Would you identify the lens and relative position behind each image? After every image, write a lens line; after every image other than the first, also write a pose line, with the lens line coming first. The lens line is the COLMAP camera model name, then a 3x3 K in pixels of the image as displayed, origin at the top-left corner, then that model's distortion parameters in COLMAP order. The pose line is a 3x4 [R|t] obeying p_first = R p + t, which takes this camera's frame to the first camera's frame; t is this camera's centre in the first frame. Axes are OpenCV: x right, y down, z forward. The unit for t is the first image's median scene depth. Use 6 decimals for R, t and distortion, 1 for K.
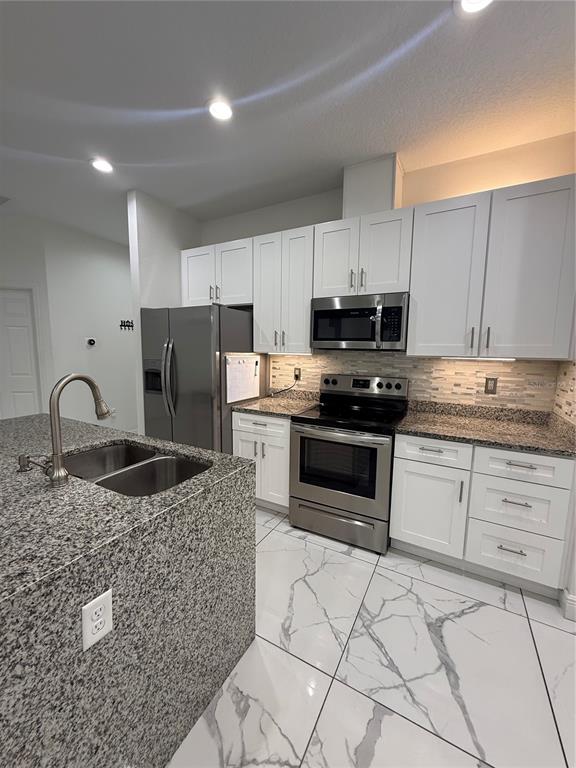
lens RADIAL K [[306.4, 0, 287.7], [0, 306.4, 383.5], [0, 0, 1]] dist [-0.000796, 0.001013]
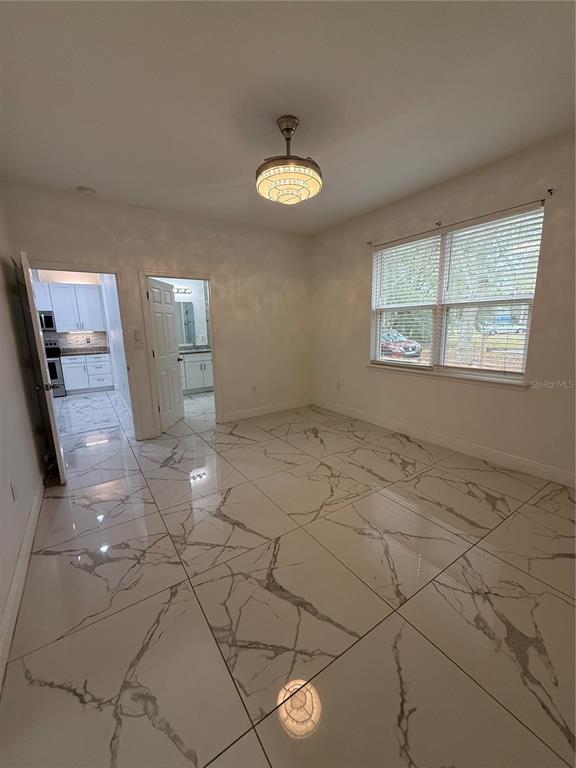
lens RADIAL K [[306.4, 0, 290.2], [0, 306.4, 383.3], [0, 0, 1]] dist [-0.000796, 0.001013]
pose [[0.446287, -0.194219, 0.873560, -1.312187], [0.128712, 0.979946, 0.152115, 0.235475], [-0.885585, 0.044550, 0.462336, -2.392975]]
